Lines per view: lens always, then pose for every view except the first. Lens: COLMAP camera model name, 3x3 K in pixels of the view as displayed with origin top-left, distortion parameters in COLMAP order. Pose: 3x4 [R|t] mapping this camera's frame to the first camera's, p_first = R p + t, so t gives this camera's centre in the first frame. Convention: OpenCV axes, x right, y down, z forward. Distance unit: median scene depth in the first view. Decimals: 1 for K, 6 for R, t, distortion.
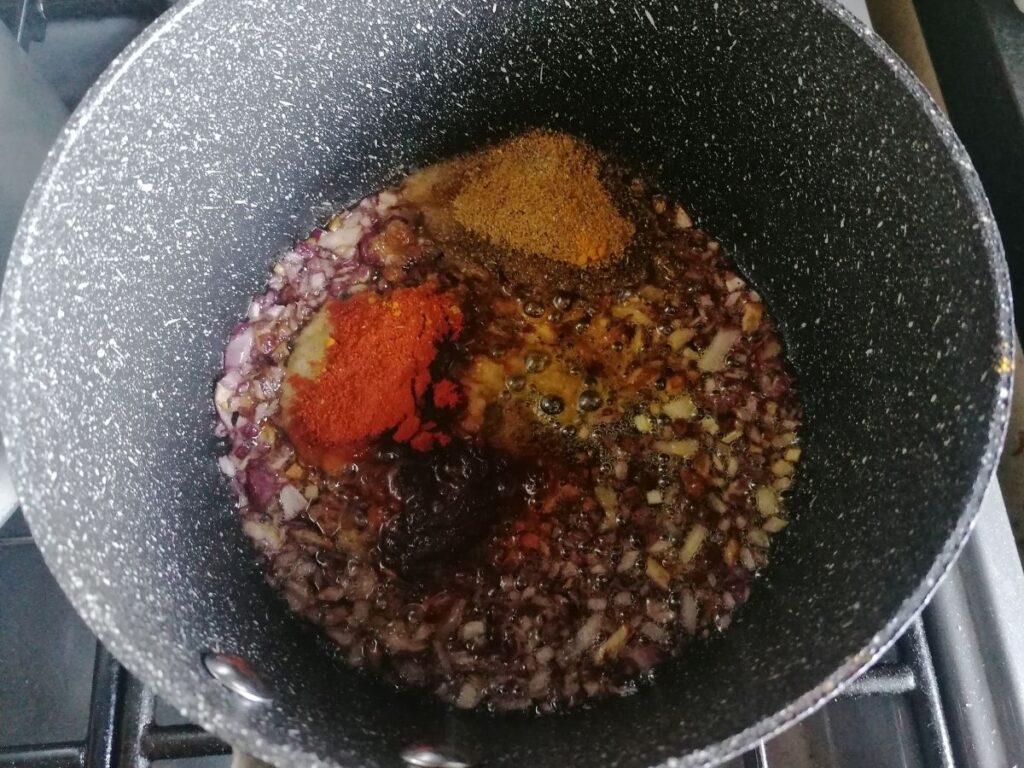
lens RADIAL K [[989.6, 0, 512.0], [0, 989.6, 384.0], [0, 0, 1]] dist [0.148633, -0.402166]
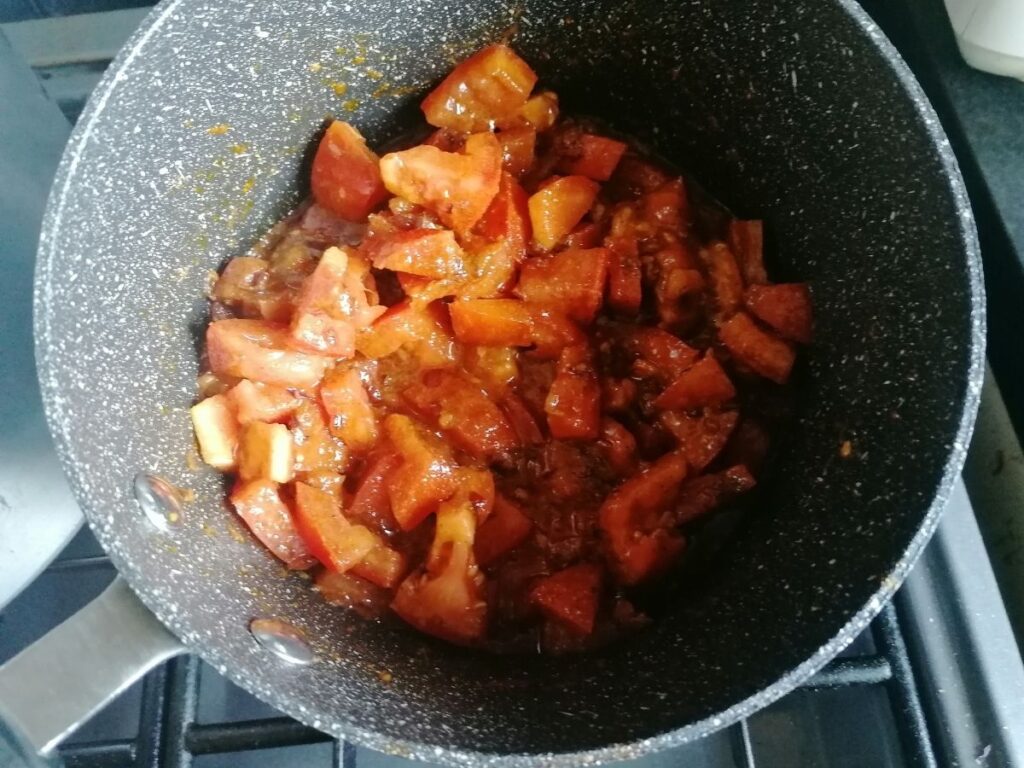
lens RADIAL K [[989.6, 0, 512.0], [0, 989.6, 384.0], [0, 0, 1]] dist [0.148633, -0.402166]
pose [[0.894087, 0.446372, -0.036888, 0.070579], [-0.426079, 0.873040, 0.237186, -0.256010], [0.138078, -0.196347, 0.970764, -0.043102]]
